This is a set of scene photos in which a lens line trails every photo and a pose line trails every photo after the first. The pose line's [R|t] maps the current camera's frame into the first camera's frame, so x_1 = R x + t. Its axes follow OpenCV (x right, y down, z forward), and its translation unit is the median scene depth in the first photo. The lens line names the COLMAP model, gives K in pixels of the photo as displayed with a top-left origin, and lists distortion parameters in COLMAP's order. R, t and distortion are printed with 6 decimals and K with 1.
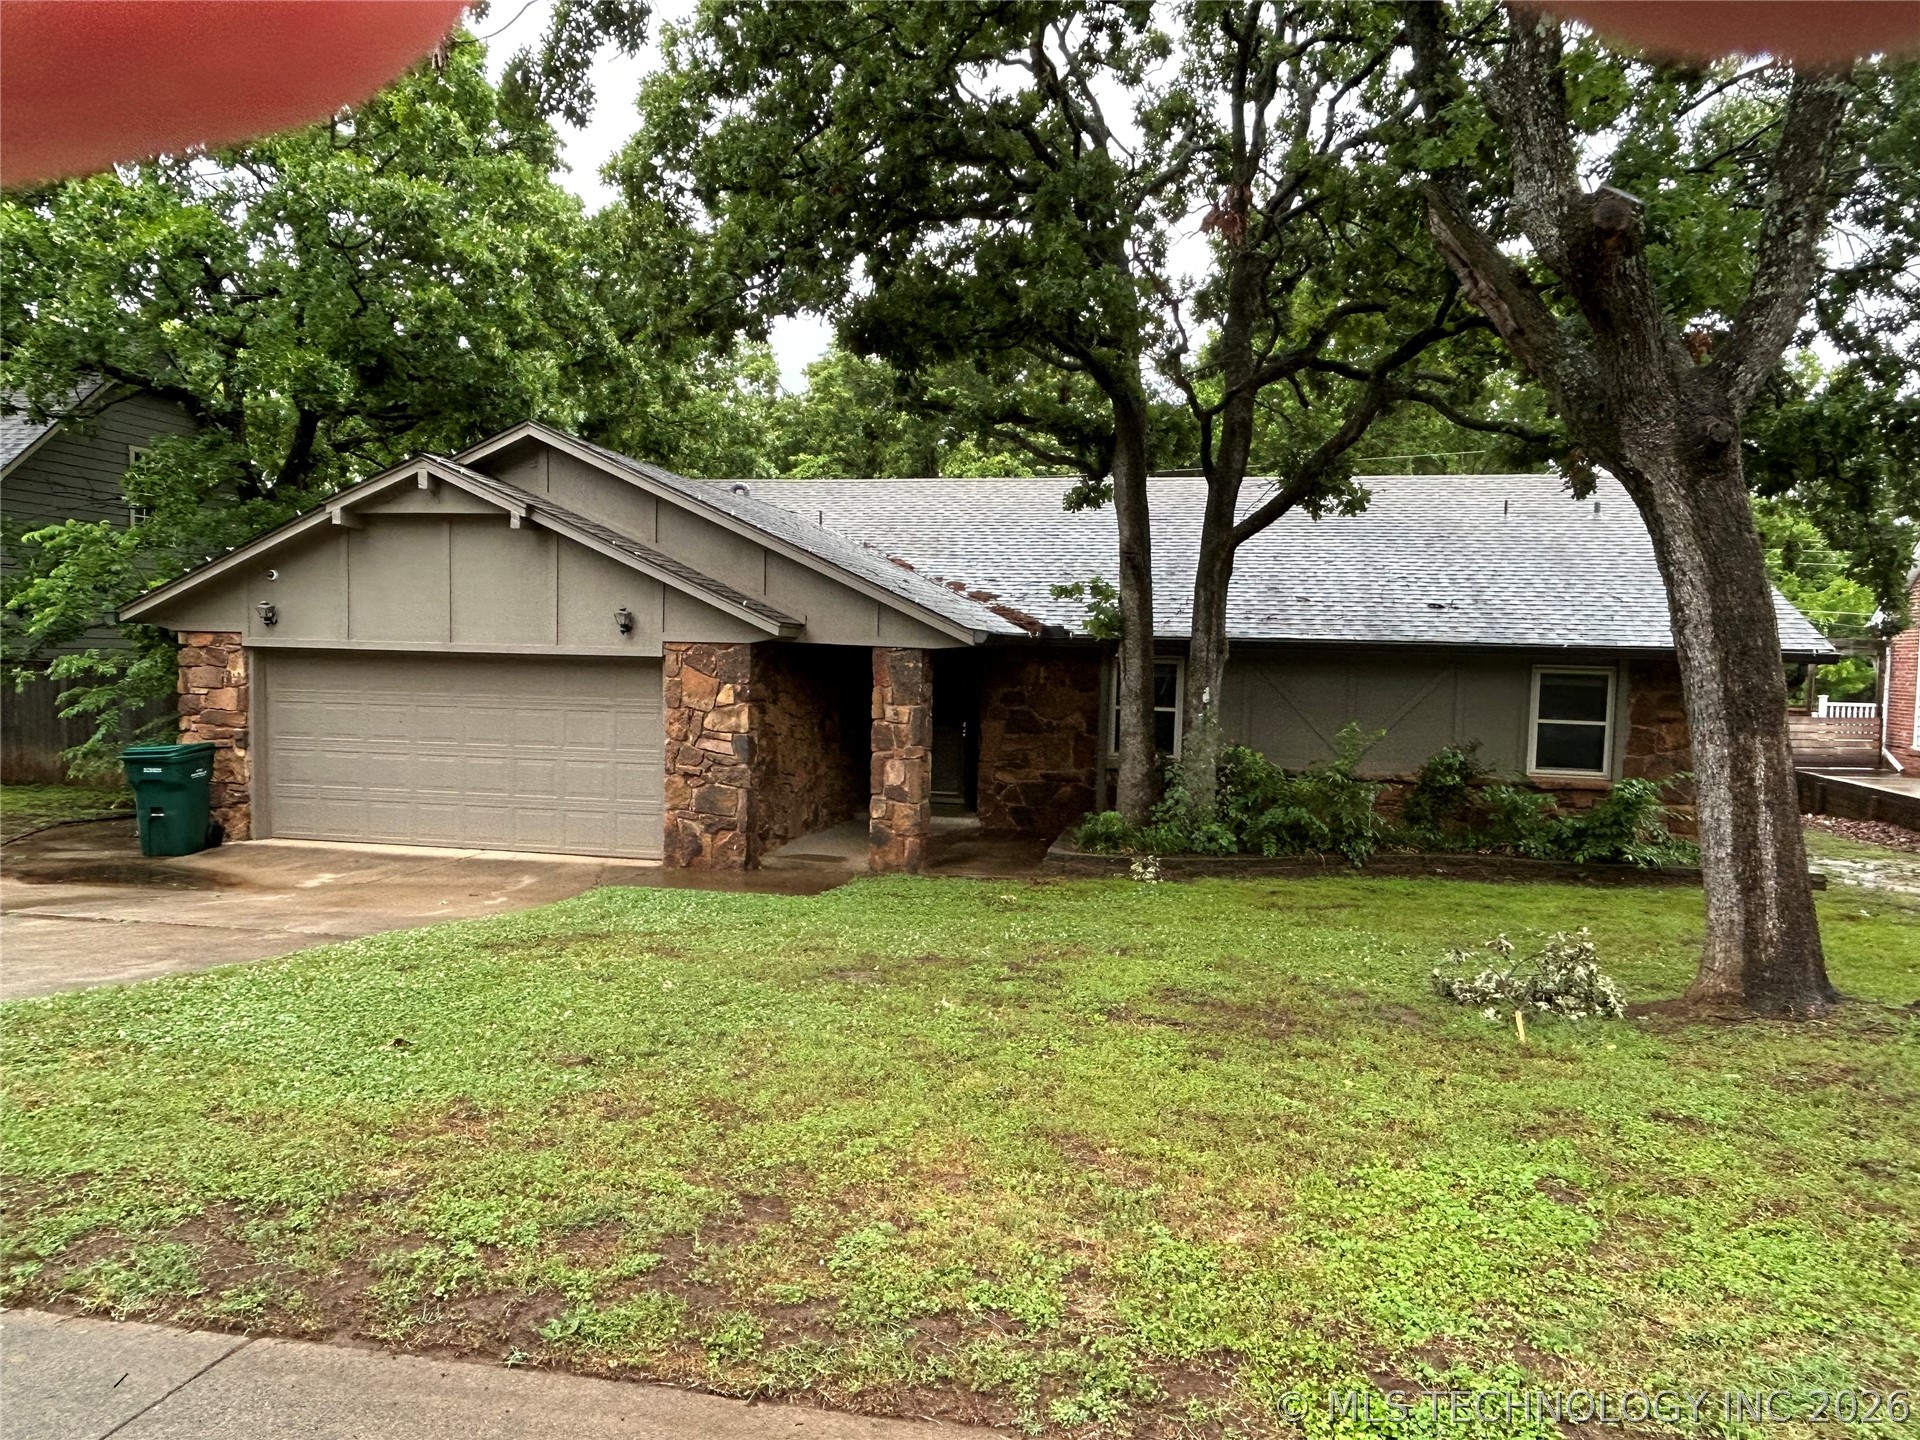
lens RADIAL K [[1292.0, 0, 926.1], [0, 1292.0, 716.6], [0, 0, 1]] dist [0.002389, -0.025974]
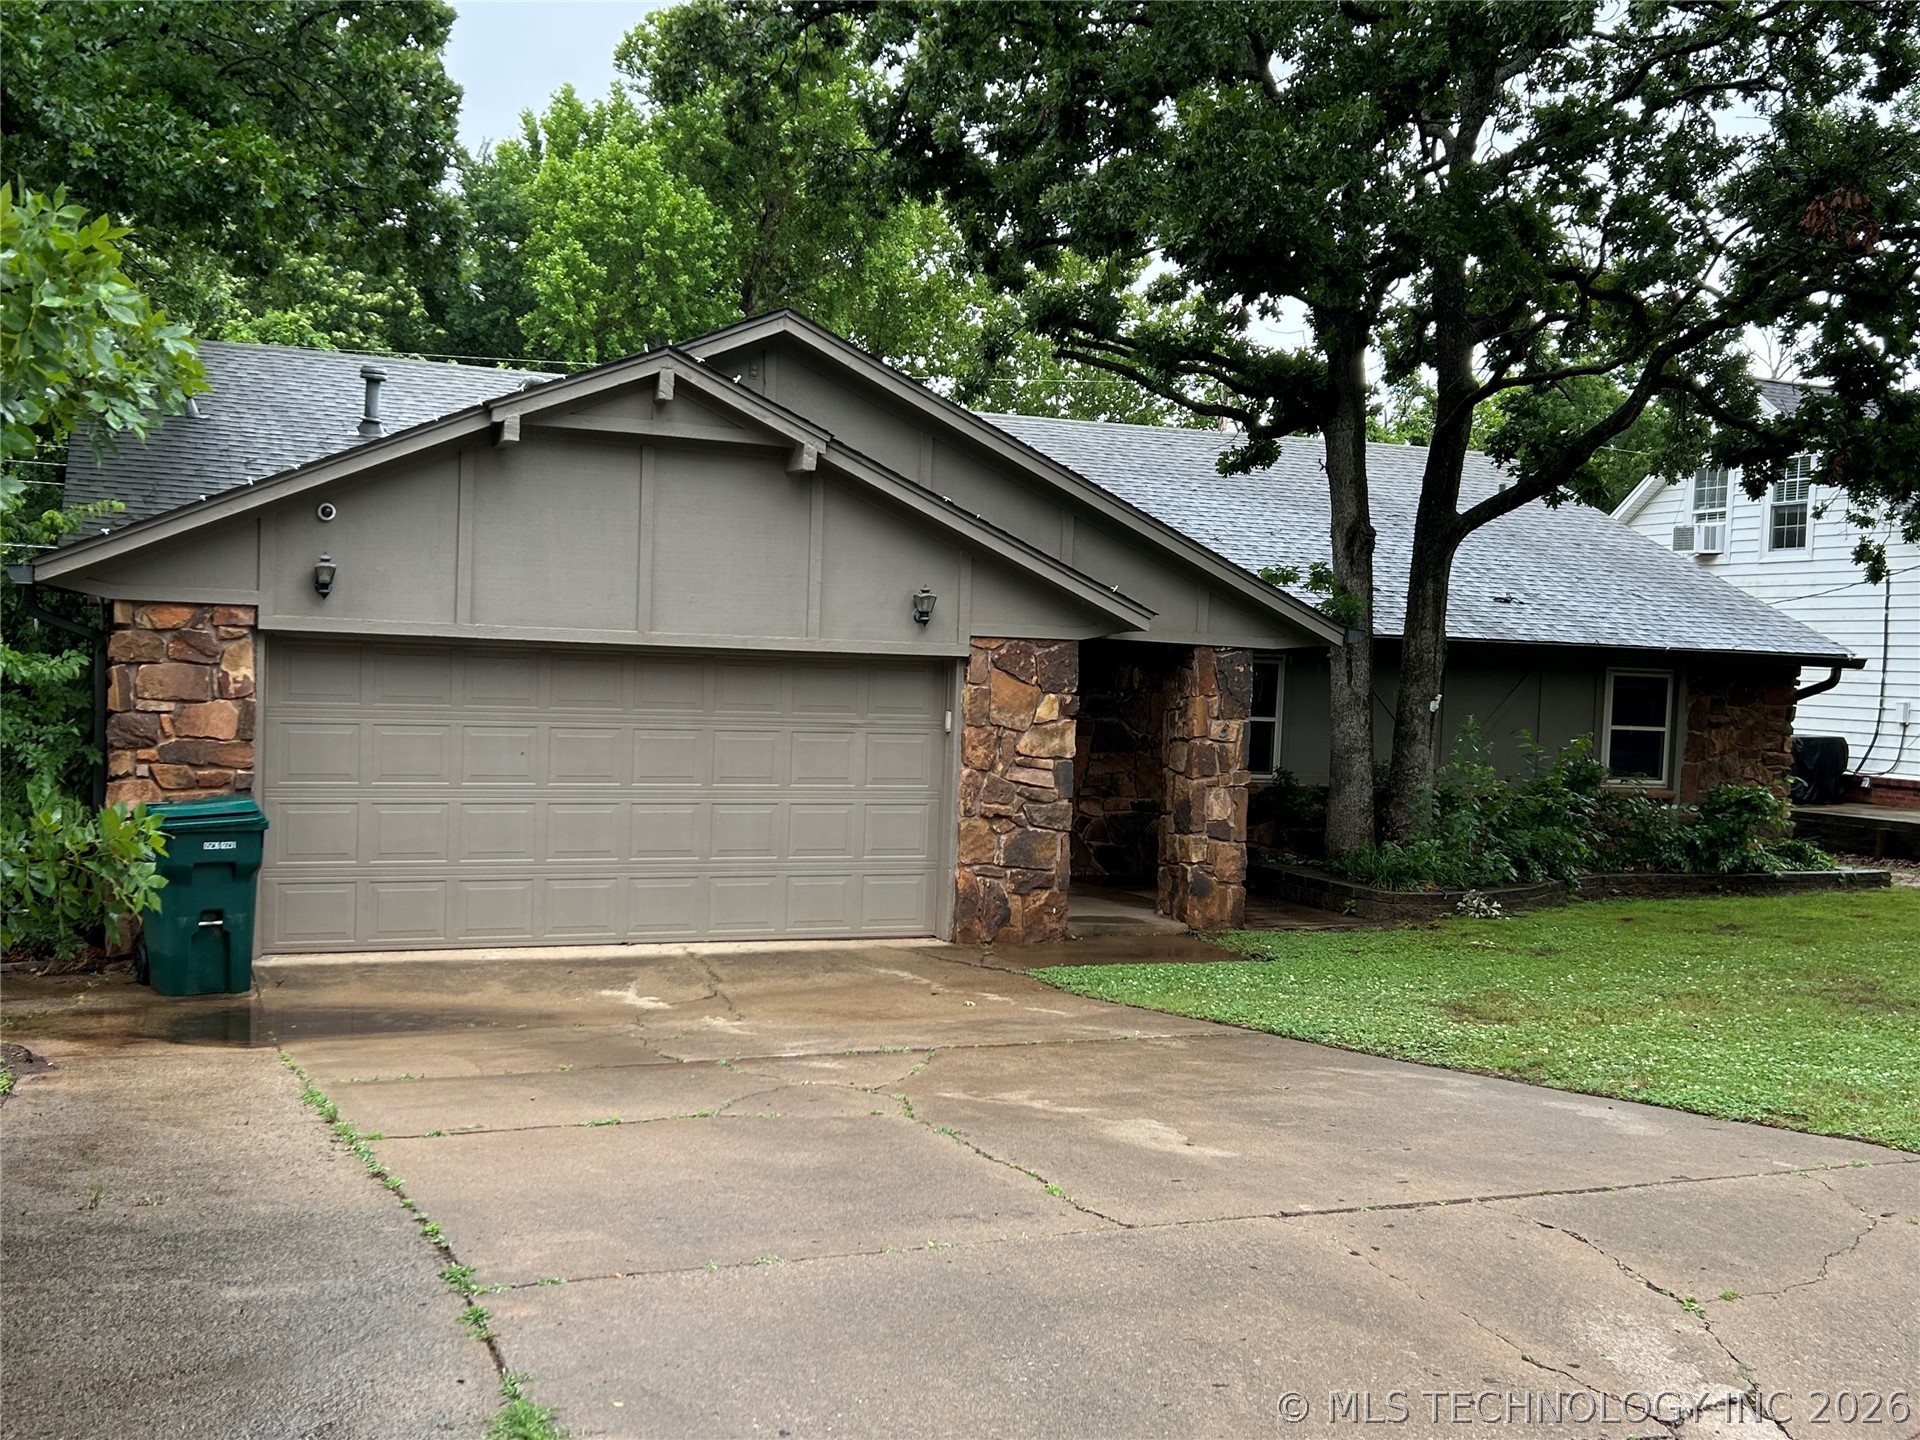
lens RADIAL K [[1989.8, 0, 960.0], [0, 1989.8, 720.0], [0, 0, 1]] dist [0.086693, -0.506773]
pose [[0.823367, -0.010369, 0.567414, -0.826096], [0.009826, 0.999944, 0.004015, -0.014727], [-0.567424, 0.002270, 0.823423, 0.074717]]
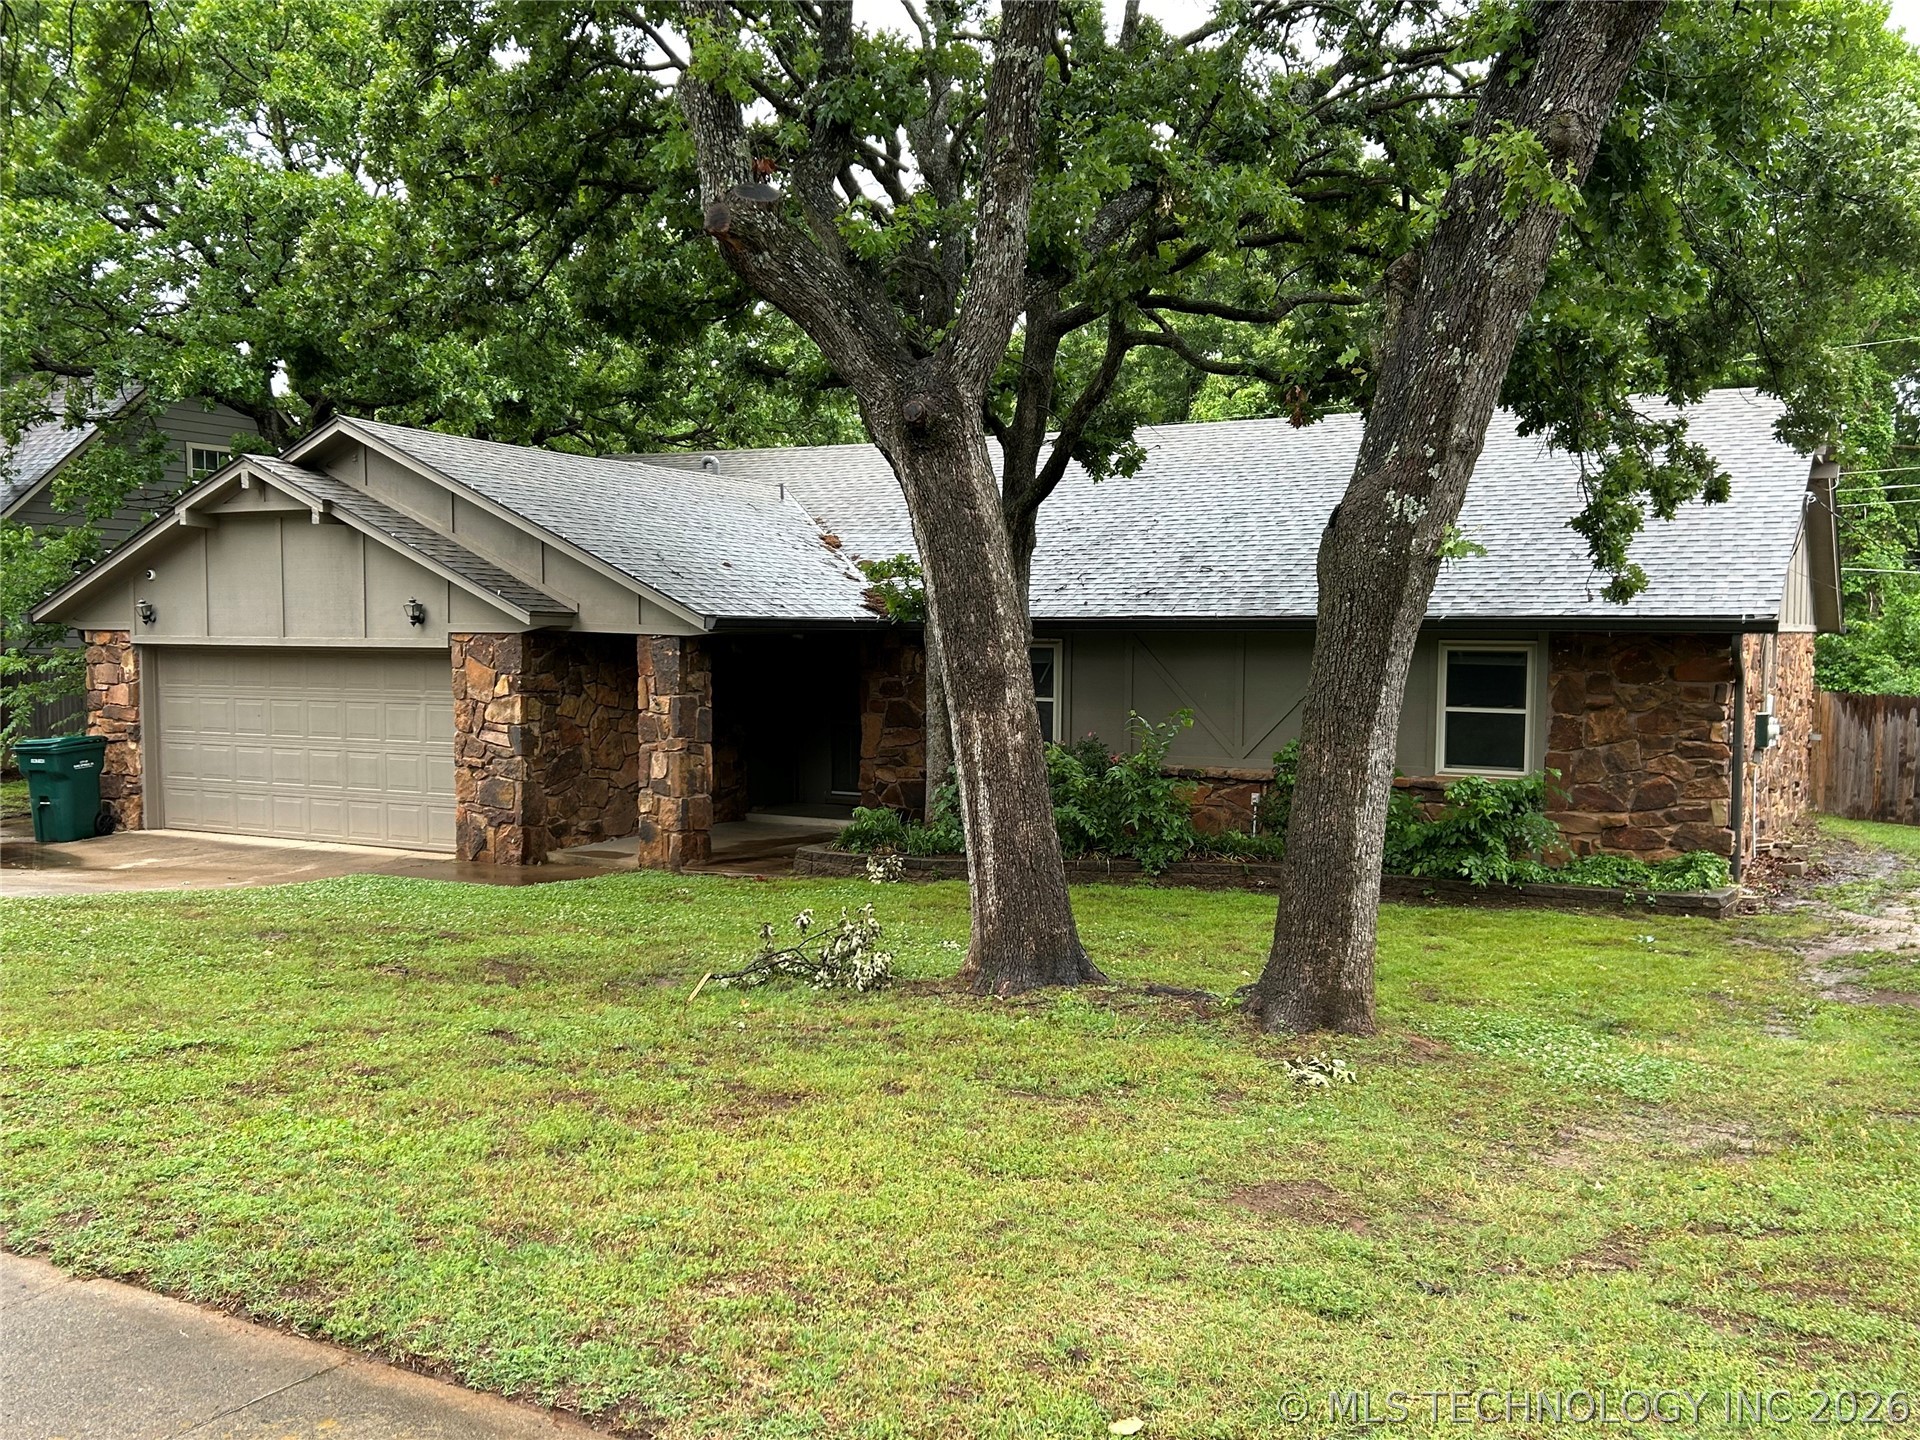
lens RADIAL K [[1666.1, 0, 960.0], [0, 1666.1, 720.0], [0, 0, 1]] dist [-0.004169, -0.009636]
pose [[0.963429, -0.003051, -0.267947, 0.504372], [0.002517, 0.999994, -0.002339, 0.012631], [0.267952, 0.001579, 0.963431, -0.124228]]
